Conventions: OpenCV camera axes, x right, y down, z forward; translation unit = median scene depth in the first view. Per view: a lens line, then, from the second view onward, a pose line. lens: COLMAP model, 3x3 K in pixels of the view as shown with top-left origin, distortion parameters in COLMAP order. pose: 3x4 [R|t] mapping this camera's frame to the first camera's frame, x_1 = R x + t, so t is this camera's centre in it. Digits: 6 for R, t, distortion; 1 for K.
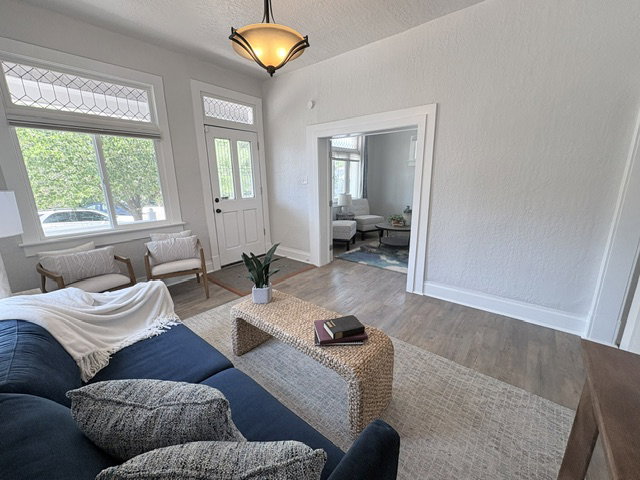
lens RADIAL K [[256.0, 0, 320.0], [0, 256.0, 240.0], [0, 0, 1]] dist [0.000528, 0.000034]
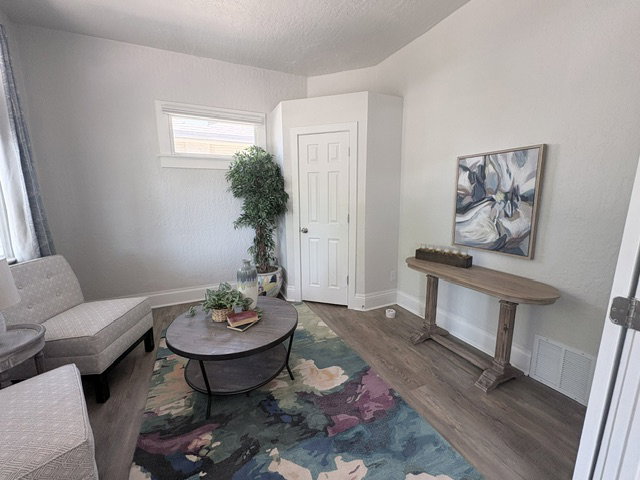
lens RADIAL K [[263.0, 0, 320.0], [0, 263.0, 240.0], [0, 0, 1]] dist [-0.001862, -0.000222]
pose [[0.434186, -0.147983, 0.888585, 0.058088], [0.214895, 0.974951, 0.057362, -0.226129], [-0.874816, 0.166047, 0.455111, 0.989718]]
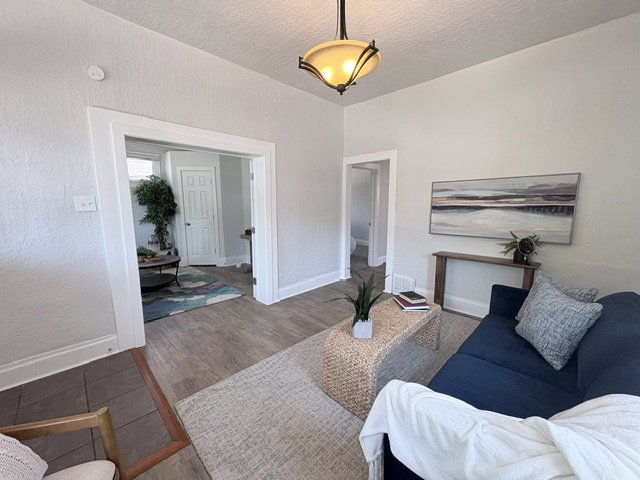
lens RADIAL K [[256.0, 0, 320.0], [0, 256.0, 240.0], [0, 0, 1]] dist [0.000528, 0.000034]
pose [[0.096598, -0.137105, 0.985835, -0.583720], [0.233038, 0.966052, 0.111519, -0.117640], [-0.967658, 0.218965, 0.125270, 0.522696]]
